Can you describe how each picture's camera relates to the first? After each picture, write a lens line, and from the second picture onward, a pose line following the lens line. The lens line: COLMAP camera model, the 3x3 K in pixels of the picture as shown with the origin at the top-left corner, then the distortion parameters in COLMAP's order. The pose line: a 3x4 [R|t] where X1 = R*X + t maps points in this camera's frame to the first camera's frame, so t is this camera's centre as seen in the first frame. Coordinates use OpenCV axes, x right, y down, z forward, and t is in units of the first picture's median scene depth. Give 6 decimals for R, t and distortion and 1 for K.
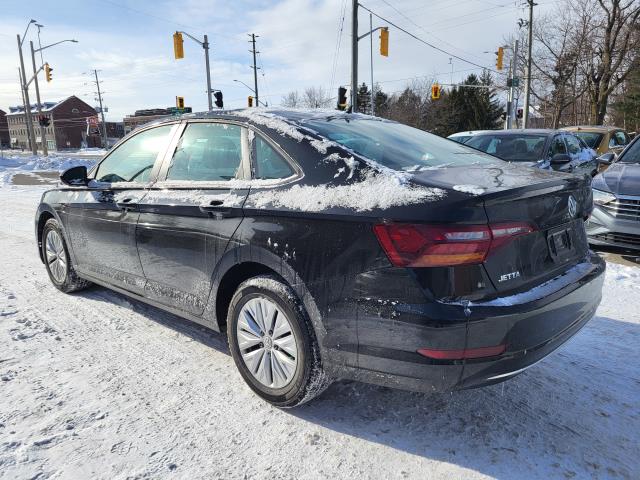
lens RADIAL K [[476.1, 0, 324.2], [0, 476.1, 251.9], [0, 0, 1]] dist [0.064752, -0.036969]
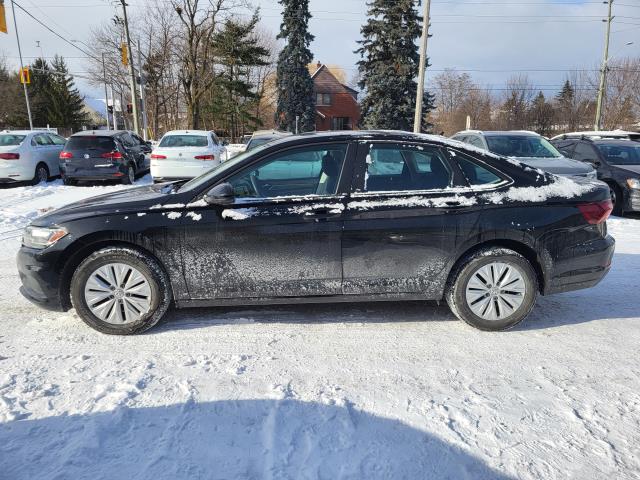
lens RADIAL K [[476.1, 0, 319.9], [0, 476.1, 235.0], [0, 0, 1]] dist [0.064752, -0.036969]
pose [[0.677863, -0.130809, 0.723457, -1.539907], [0.143012, 0.988708, 0.044771, -0.132138], [-0.721144, 0.073114, 0.688916, 0.326567]]
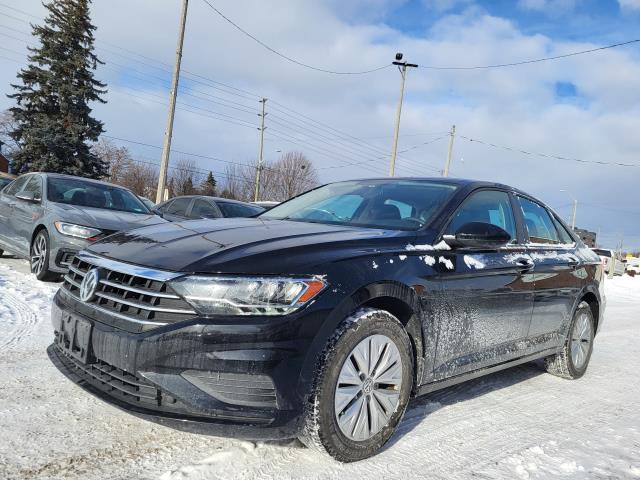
lens RADIAL K [[476.1, 0, 320.9], [0, 476.1, 238.5], [0, 0, 1]] dist [0.064752, -0.036969]
pose [[0.025191, 0.004885, 0.999671, -1.801104], [0.112679, 0.993602, -0.007695, -0.248456], [-0.993312, 0.112836, 0.024479, 1.763553]]
